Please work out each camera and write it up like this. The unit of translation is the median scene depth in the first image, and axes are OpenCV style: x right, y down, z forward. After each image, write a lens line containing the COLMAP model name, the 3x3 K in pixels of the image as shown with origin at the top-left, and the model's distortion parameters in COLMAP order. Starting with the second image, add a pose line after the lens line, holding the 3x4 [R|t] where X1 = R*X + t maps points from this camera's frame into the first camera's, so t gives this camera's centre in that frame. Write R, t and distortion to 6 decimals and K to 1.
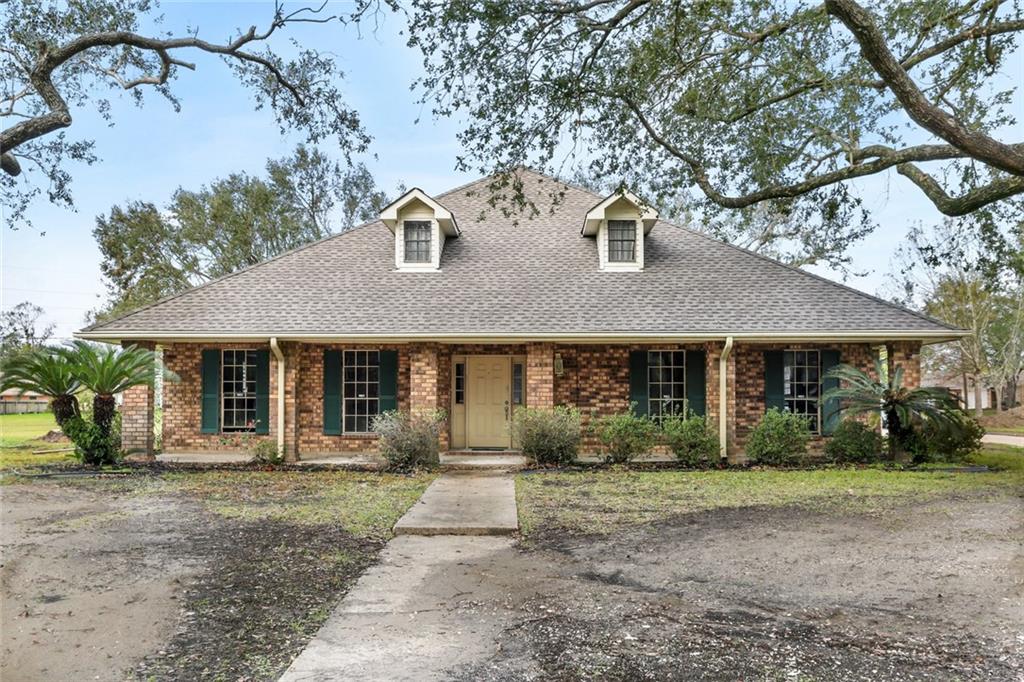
lens RADIAL K [[873.0, 0, 512.0], [0, 873.0, 341.0], [0, 0, 1]] dist [-0.000236, -0.000173]
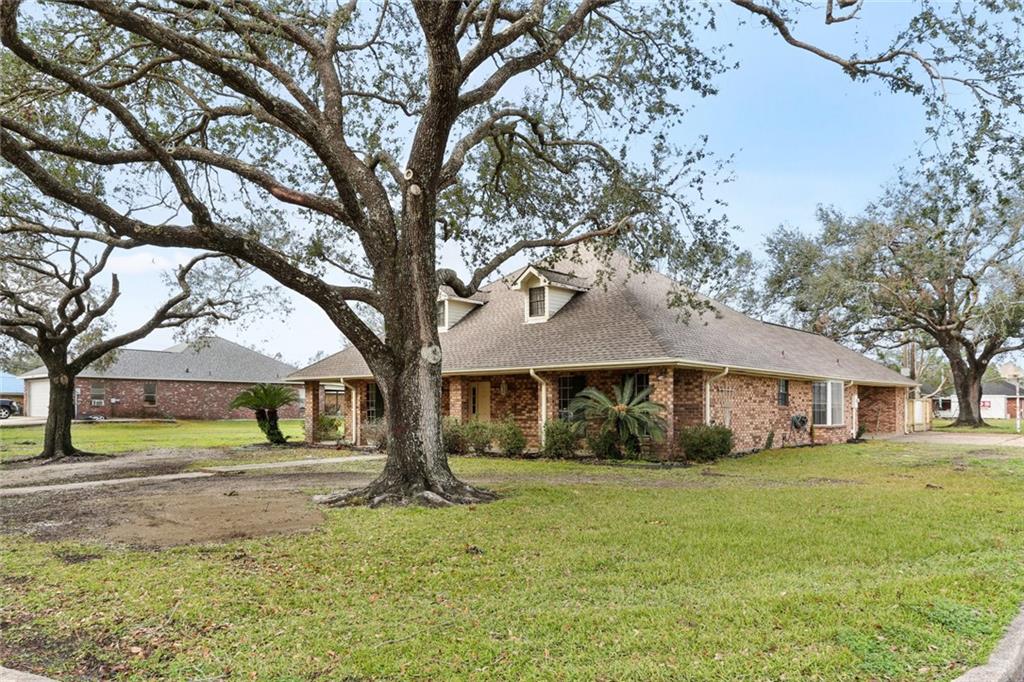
lens RADIAL K [[746.2, 0, 512.0], [0, 746.2, 341.0], [0, 0, 1]] dist [-0.000191, -0.000044]
pose [[0.744858, -0.061166, -0.664414, 0.927531], [0.049799, 0.998108, -0.036058, -0.006794], [0.665363, -0.006229, 0.746494, 0.042436]]
